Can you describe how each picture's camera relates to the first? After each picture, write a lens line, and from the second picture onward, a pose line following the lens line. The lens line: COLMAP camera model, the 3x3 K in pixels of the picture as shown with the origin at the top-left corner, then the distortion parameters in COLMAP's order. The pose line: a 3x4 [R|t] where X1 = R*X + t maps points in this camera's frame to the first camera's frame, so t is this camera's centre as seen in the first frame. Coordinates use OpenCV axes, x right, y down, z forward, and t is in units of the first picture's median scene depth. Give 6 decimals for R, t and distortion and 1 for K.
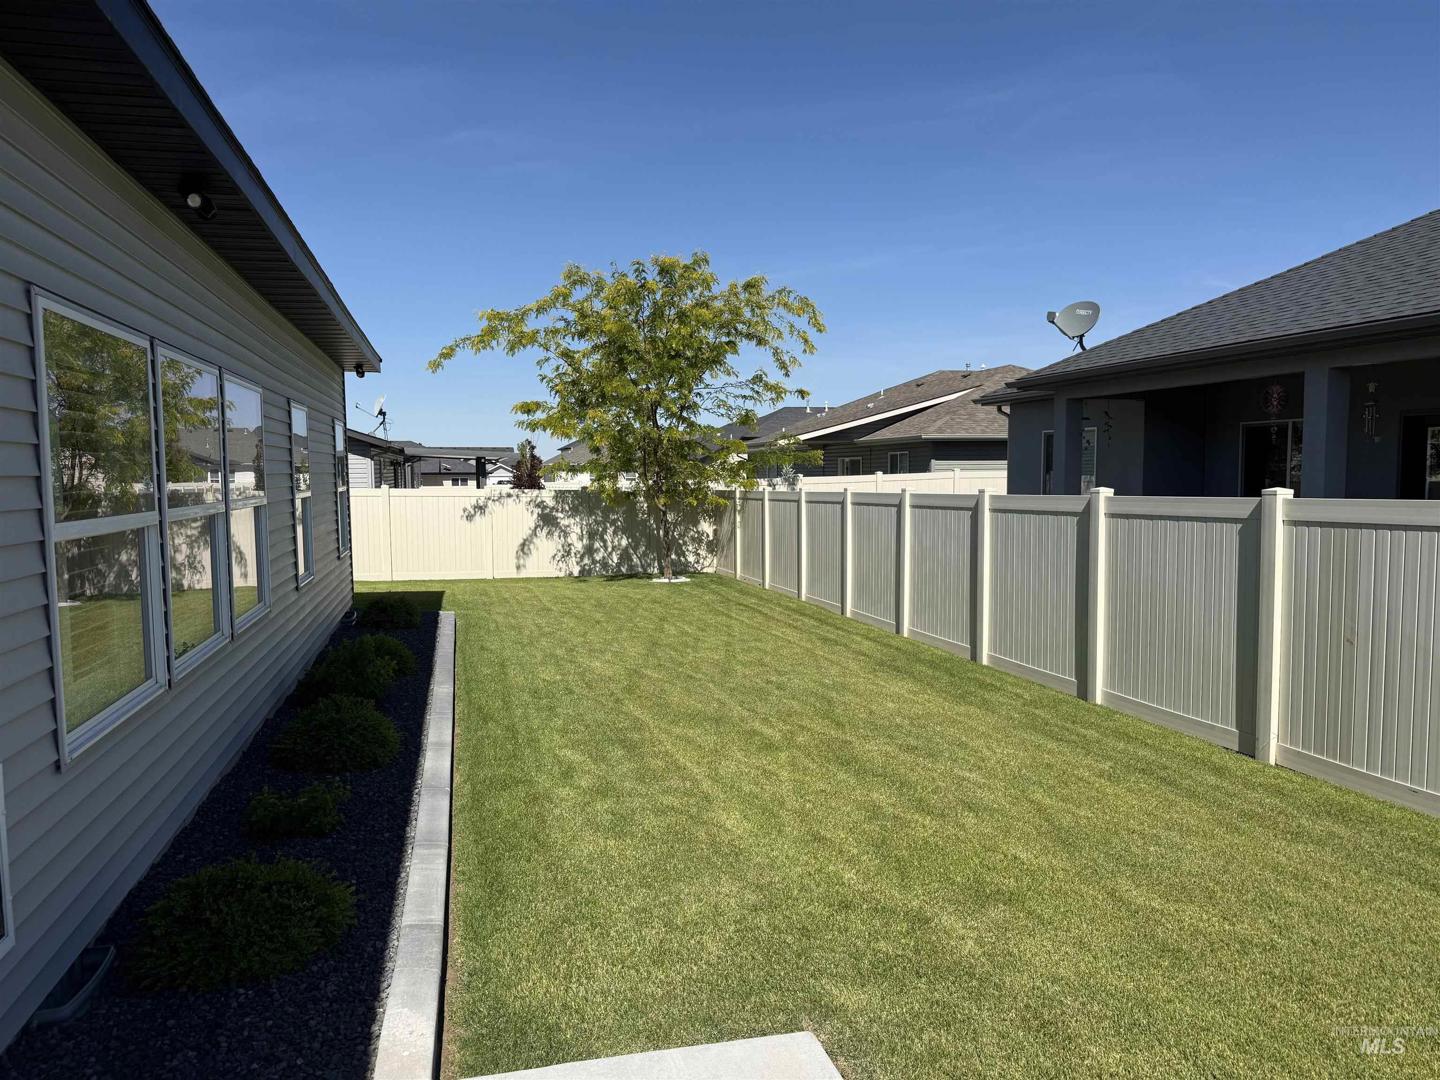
lens RADIAL K [[999.6, 0, 720.0], [0, 999.6, 540.0], [0, 0, 1]] dist [0.002312, 0.000745]
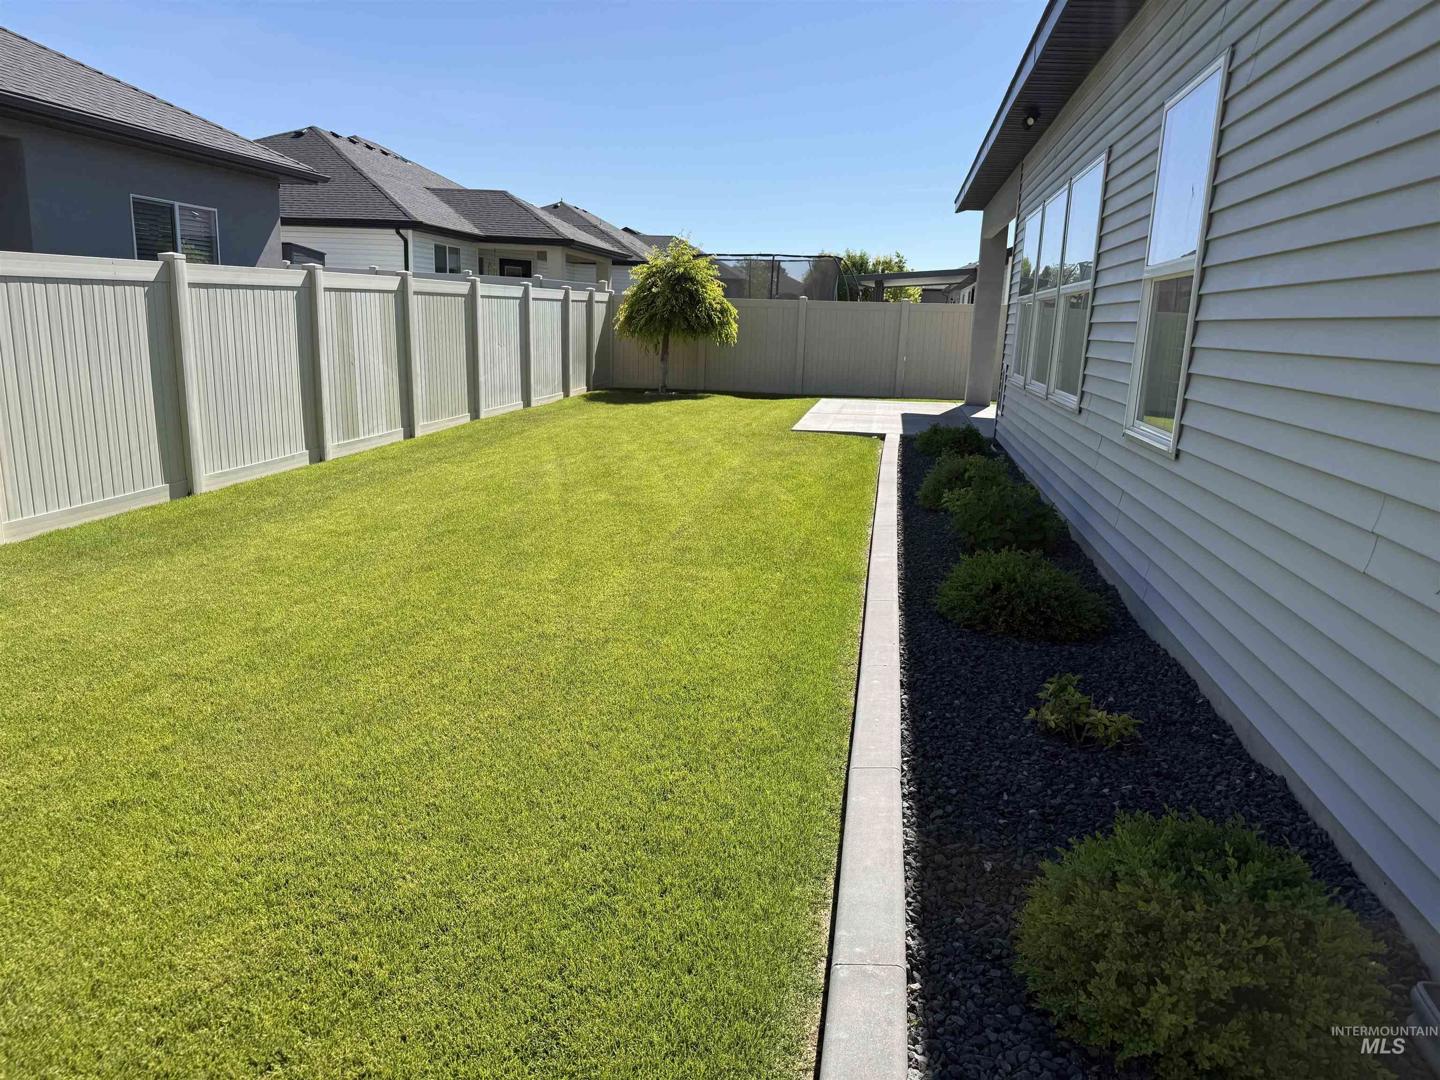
lens RADIAL K [[999.6, 0, 720.0], [0, 999.6, 540.0], [0, 0, 1]] dist [0.002312, 0.000745]
pose [[-0.910201, -0.155282, 0.383954, -0.471058], [-0.044369, 0.958278, 0.282374, -0.086725], [-0.411783, 0.239981, -0.879116, 1.780080]]
